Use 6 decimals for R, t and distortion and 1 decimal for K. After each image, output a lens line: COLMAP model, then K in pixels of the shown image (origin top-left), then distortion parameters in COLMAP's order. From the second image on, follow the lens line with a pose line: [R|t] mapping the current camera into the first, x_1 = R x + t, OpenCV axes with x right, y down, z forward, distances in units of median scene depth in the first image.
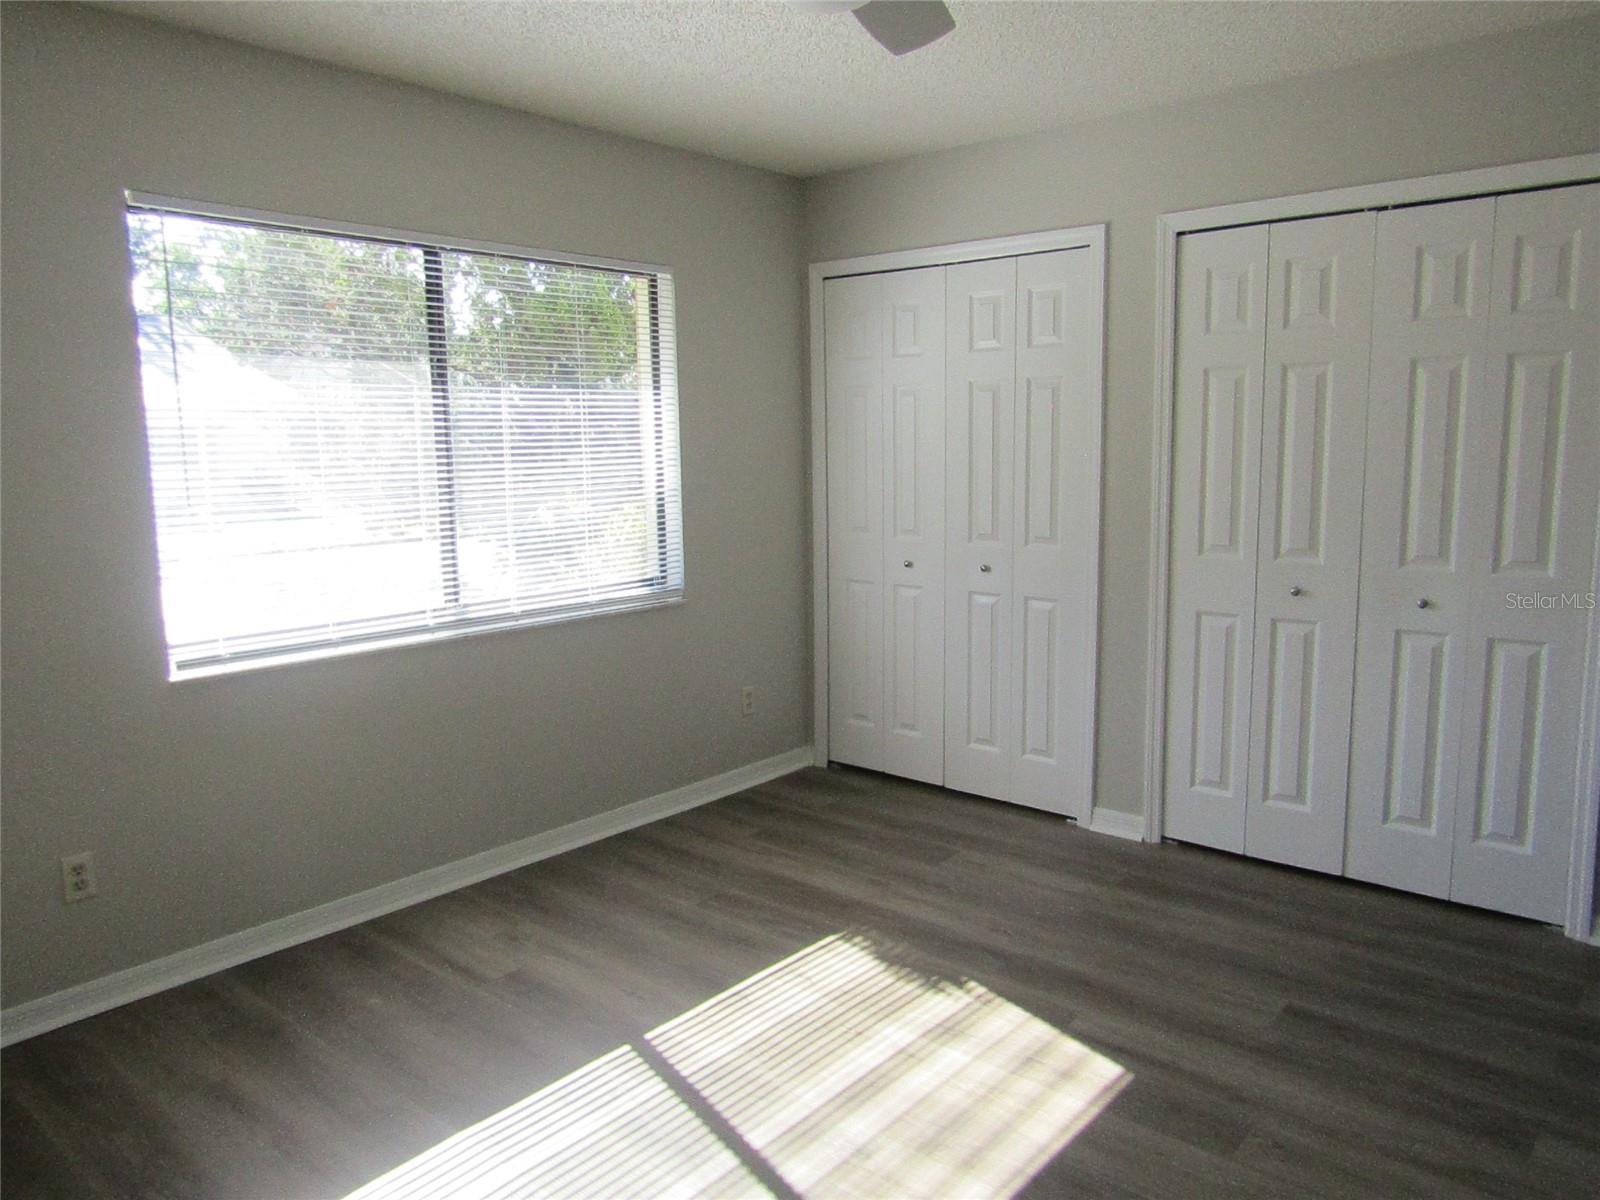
lens RADIAL K [[1135.4, 0, 799.2], [0, 1135.4, 603.8], [0, 0, 1]] dist [-0.001089, -0.003555]
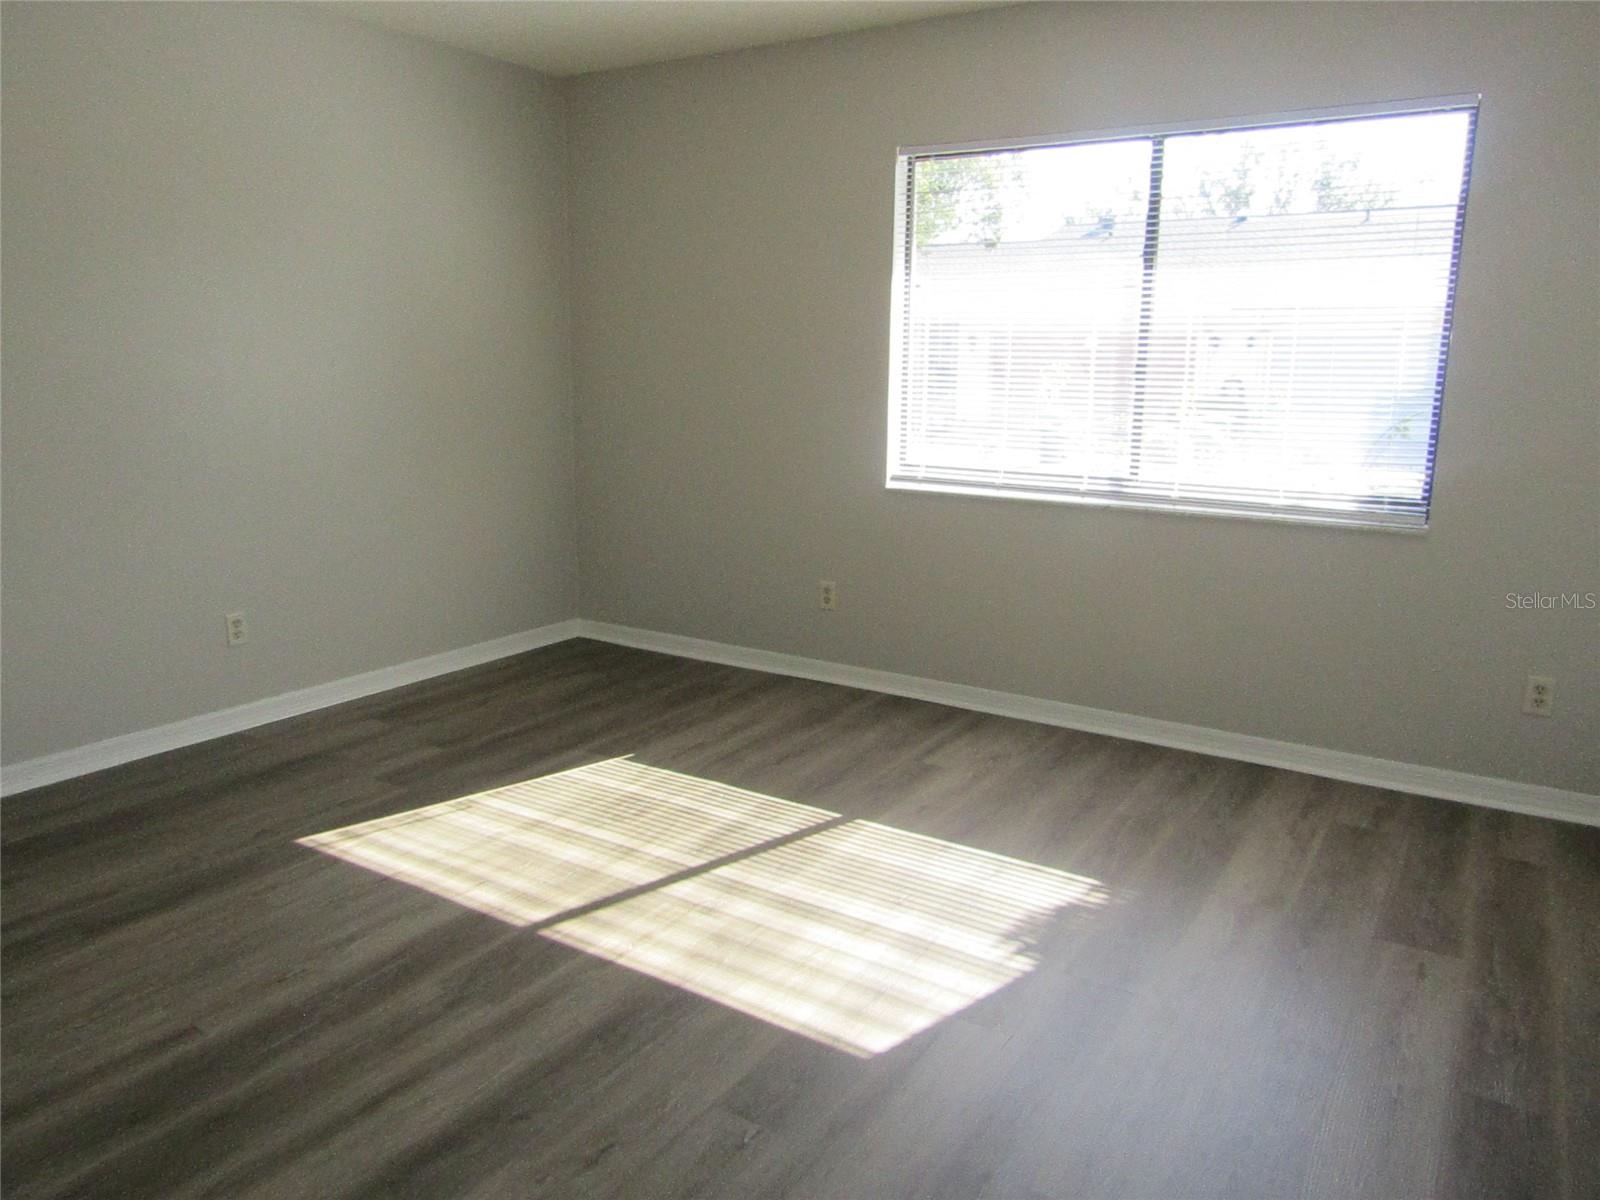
lens RADIAL K [[1135.4, 0, 797.9], [0, 1135.4, 595.8], [0, 0, 1]] dist [-0.001089, -0.003555]
pose [[0.131688, 0.214911, -0.967715, 0.909986], [-0.155895, 0.968559, 0.193884, -0.065003], [0.978956, 0.125329, 0.161051, 0.679501]]
